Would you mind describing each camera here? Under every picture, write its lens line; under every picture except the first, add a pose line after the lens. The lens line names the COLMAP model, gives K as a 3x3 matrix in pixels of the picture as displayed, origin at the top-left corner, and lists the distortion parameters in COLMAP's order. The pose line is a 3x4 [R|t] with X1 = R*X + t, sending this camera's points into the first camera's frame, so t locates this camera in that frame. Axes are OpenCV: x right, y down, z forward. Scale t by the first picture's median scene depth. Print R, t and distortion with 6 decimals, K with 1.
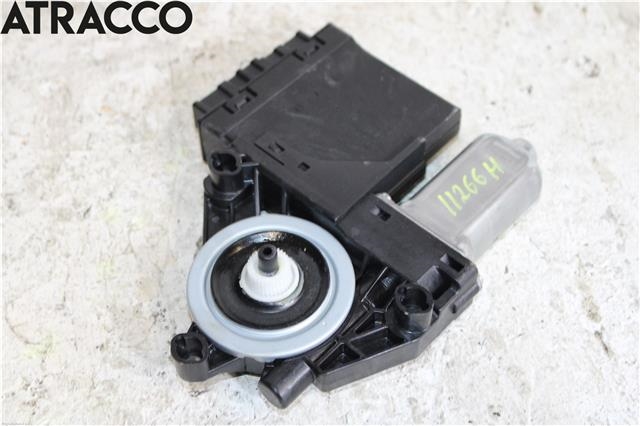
lens RADIAL K [[1066.7, 0, 320.2], [0, 1066.7, 212.2], [0, 0, 1]] dist [0.015558, 0.000000]
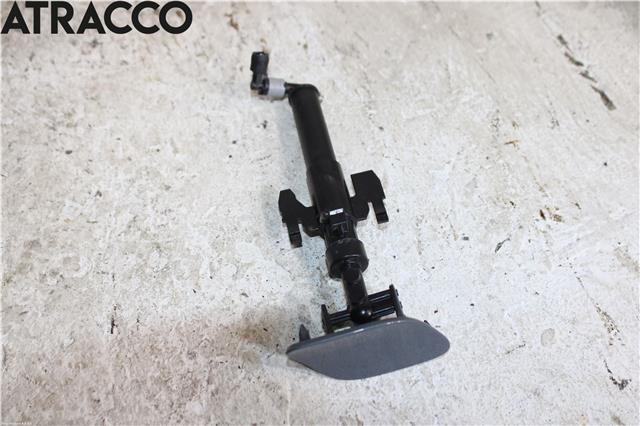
lens RADIAL K [[795.5, 0, 323.0], [0, 795.5, 213.0], [0, 0, 1]] dist [-0.052233, 0.000000]
pose [[0.975881, -0.181746, 0.120931, 0.151037], [0.177901, 0.983154, 0.041955, -0.050824], [-0.126519, -0.019430, 0.991774, 0.155571]]
